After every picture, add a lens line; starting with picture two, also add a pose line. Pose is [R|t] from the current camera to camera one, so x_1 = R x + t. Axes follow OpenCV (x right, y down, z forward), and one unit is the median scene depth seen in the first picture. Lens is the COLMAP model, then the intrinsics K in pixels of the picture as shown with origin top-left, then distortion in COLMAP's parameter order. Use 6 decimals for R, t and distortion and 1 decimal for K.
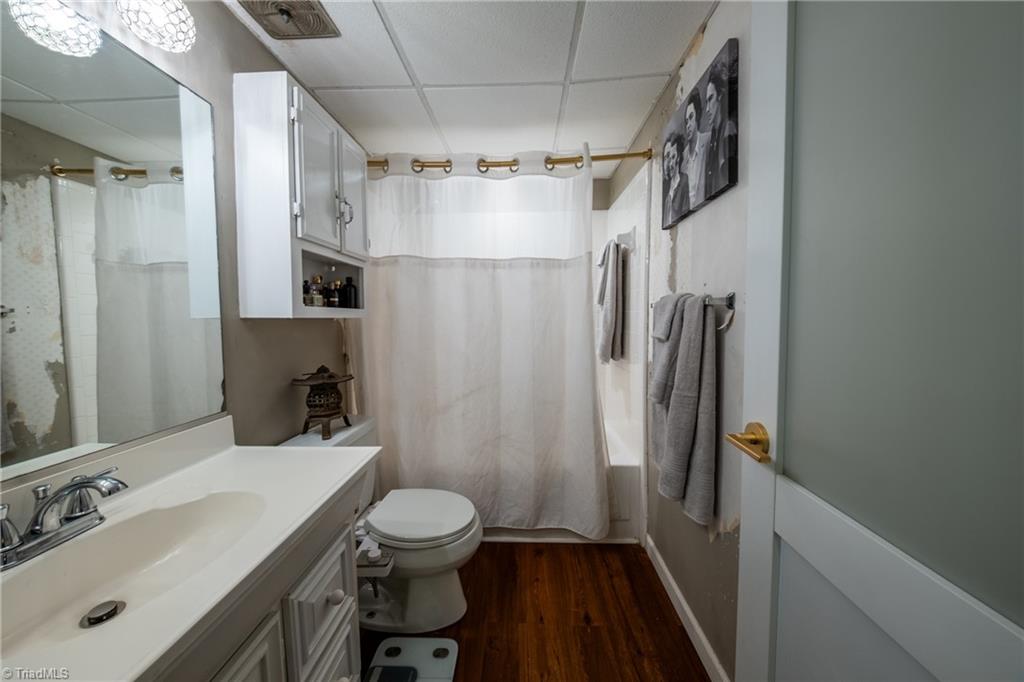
lens RADIAL K [[353.6, 0, 508.1], [0, 353.6, 331.0], [0, 0, 1]] dist [0.040172, -0.021511]
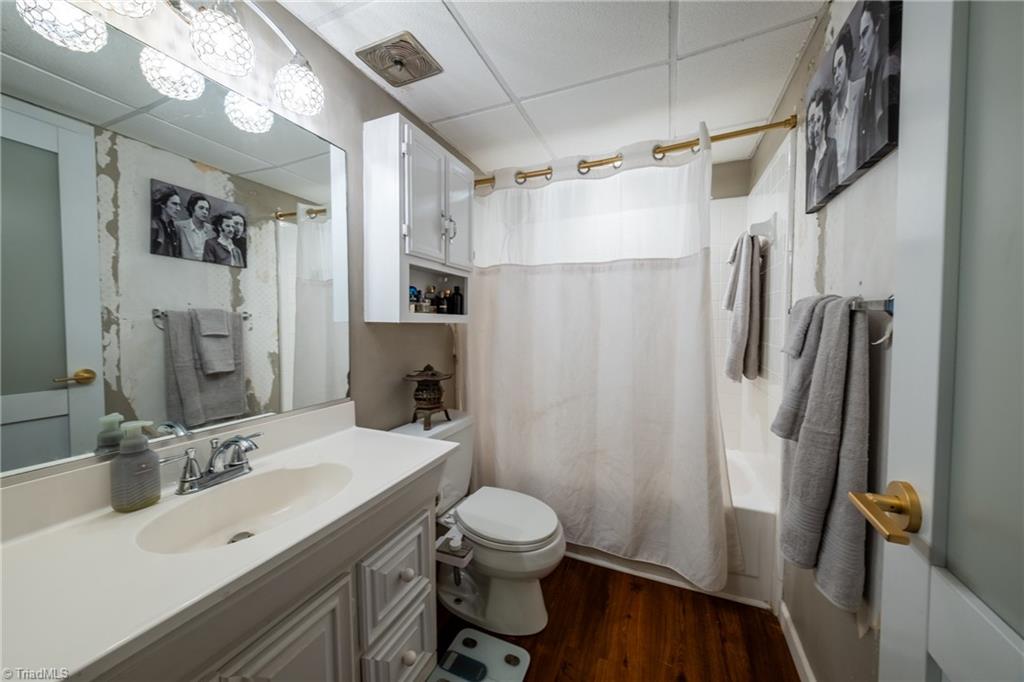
lens RADIAL K [[353.6, 0, 508.1], [0, 353.6, 331.0], [0, 0, 1]] dist [0.040172, -0.021511]
pose [[0.931218, 0.019006, -0.363968, 0.115998], [-0.024896, 0.999624, -0.011497, -0.003801], [0.363612, 0.019768, 0.931341, 0.038354]]
